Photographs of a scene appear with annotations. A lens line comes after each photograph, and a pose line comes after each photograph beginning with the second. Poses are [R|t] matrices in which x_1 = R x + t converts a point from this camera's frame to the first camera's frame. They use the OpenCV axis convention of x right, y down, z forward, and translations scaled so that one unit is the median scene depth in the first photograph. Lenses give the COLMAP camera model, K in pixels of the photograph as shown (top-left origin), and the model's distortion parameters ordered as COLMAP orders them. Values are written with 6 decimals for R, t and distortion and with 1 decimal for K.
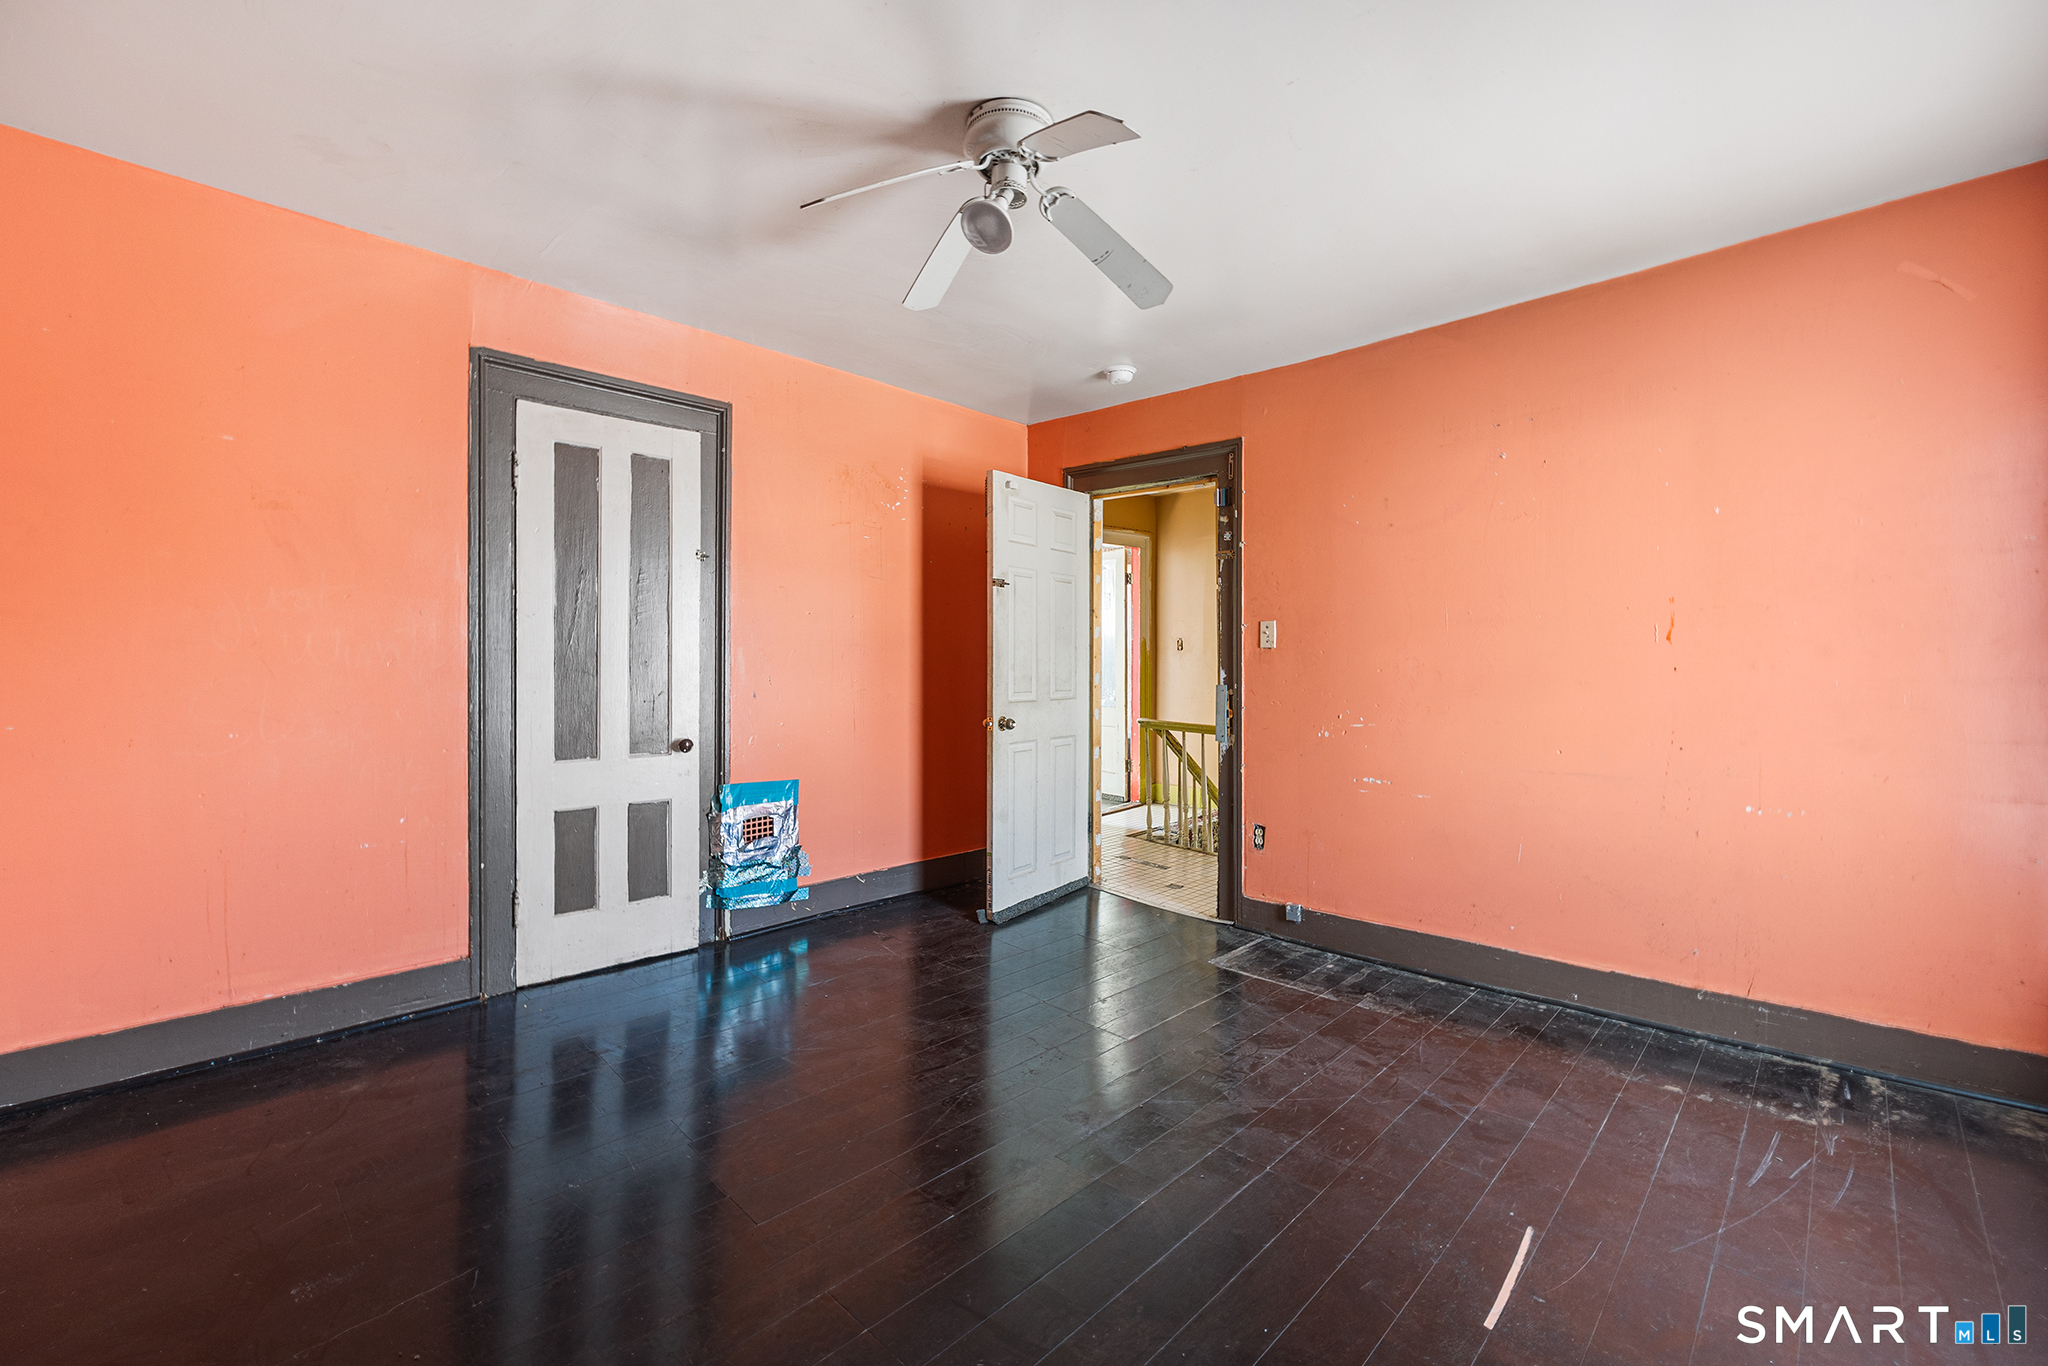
lens RADIAL K [[814.4, 0, 1024.0], [0, 814.4, 683.0], [0, 0, 1]] dist [0.000179, 0.000026]
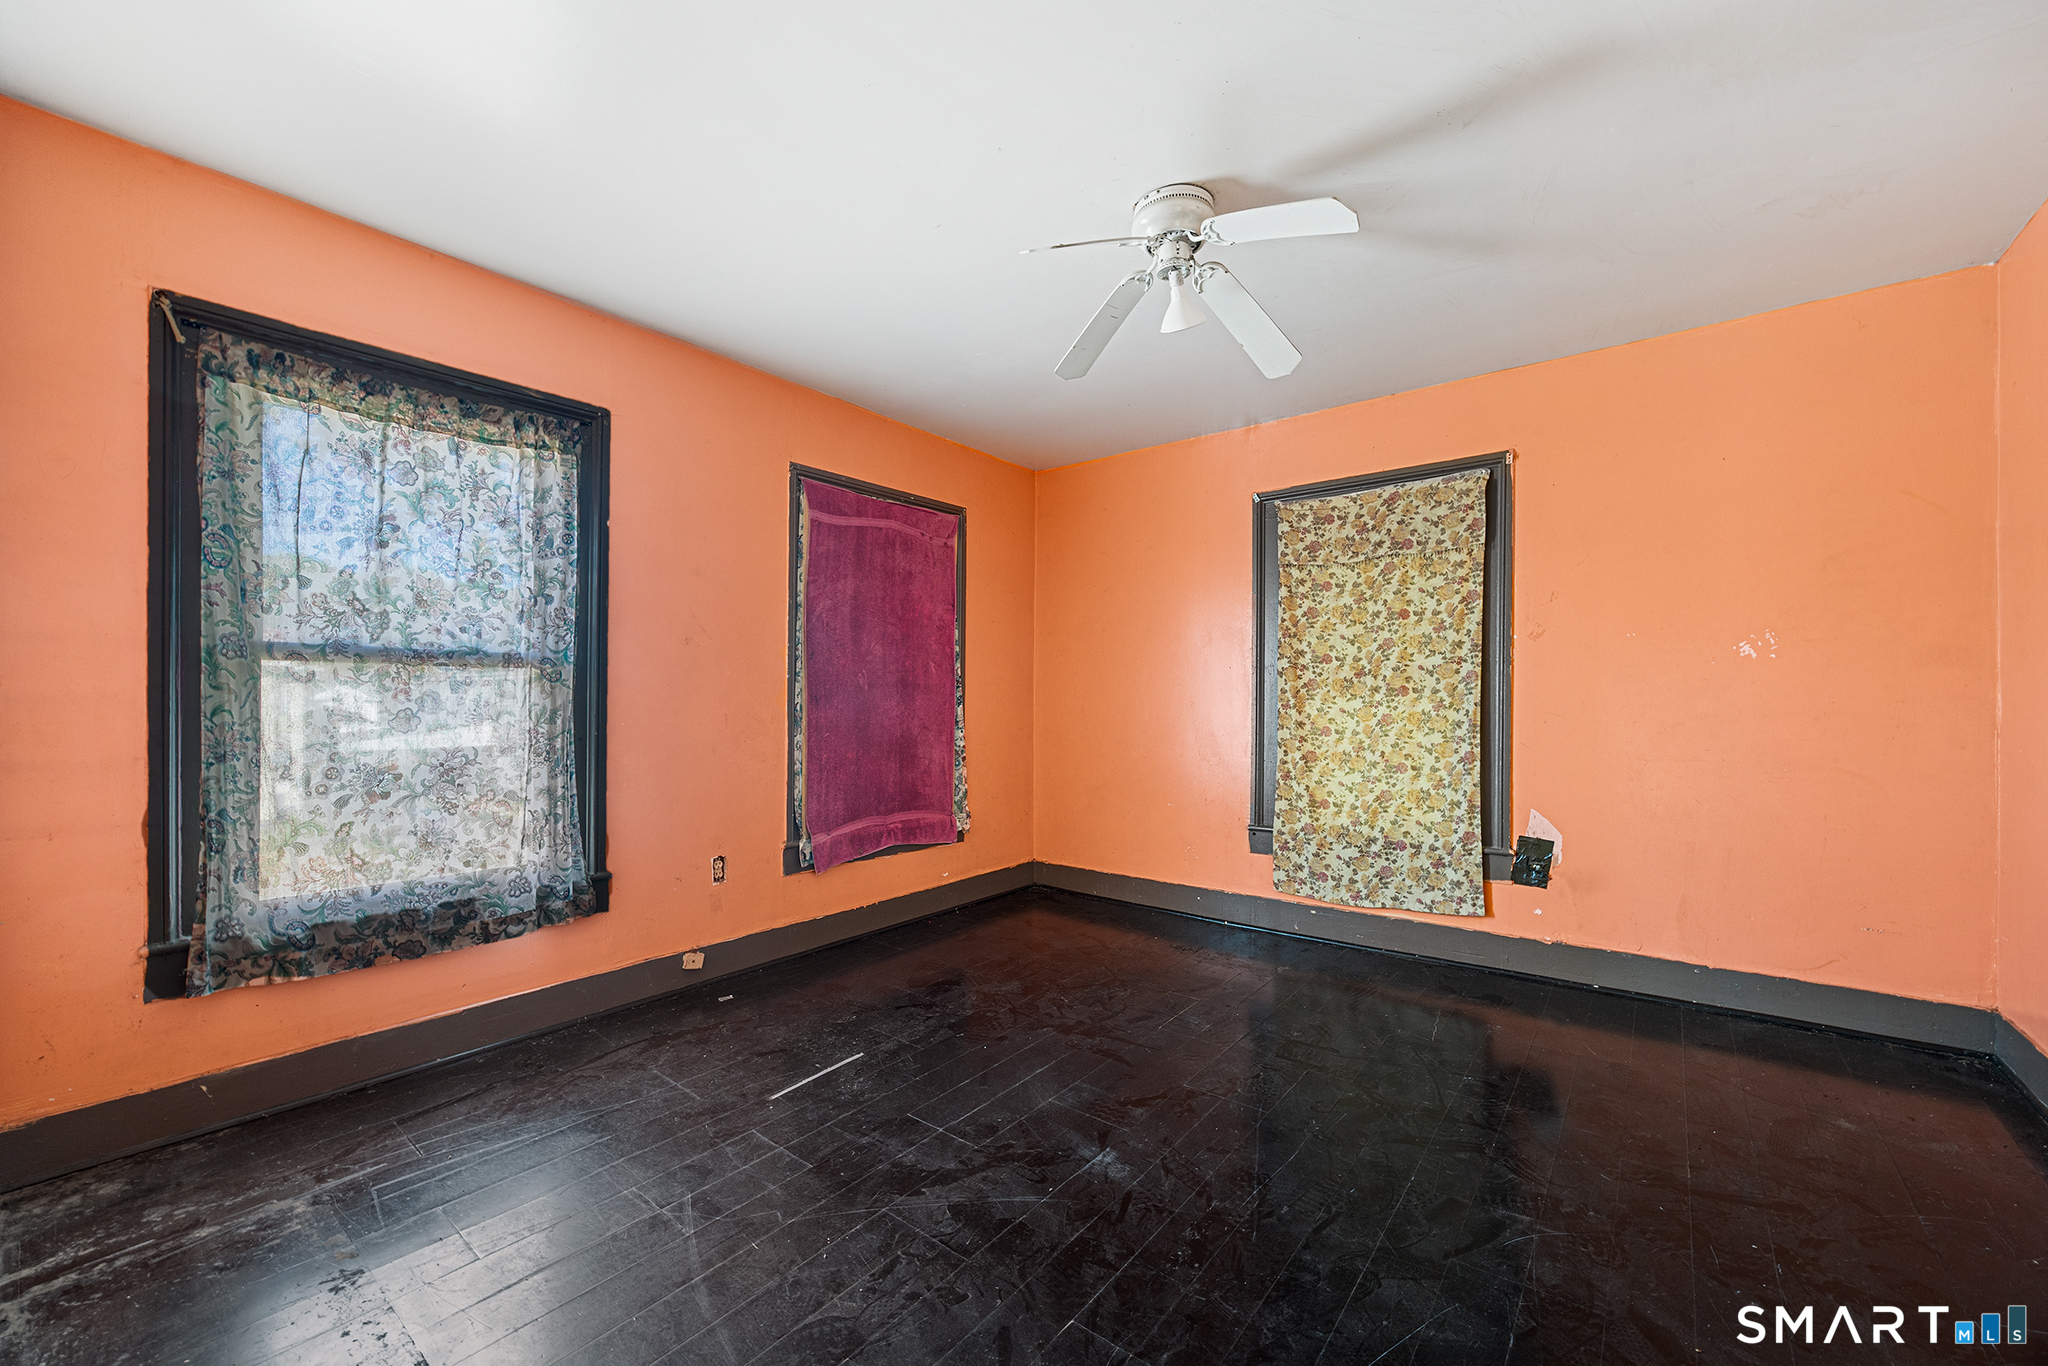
lens RADIAL K [[814.4, 0, 1024.0], [0, 814.4, 683.0], [0, 0, 1]] dist [0.000179, 0.000026]
pose [[-0.993501, -0.006964, -0.113606, 0.286343], [-0.007143, 0.999974, 0.001166, -0.031547], [0.113595, 0.001970, -0.993525, 1.939752]]
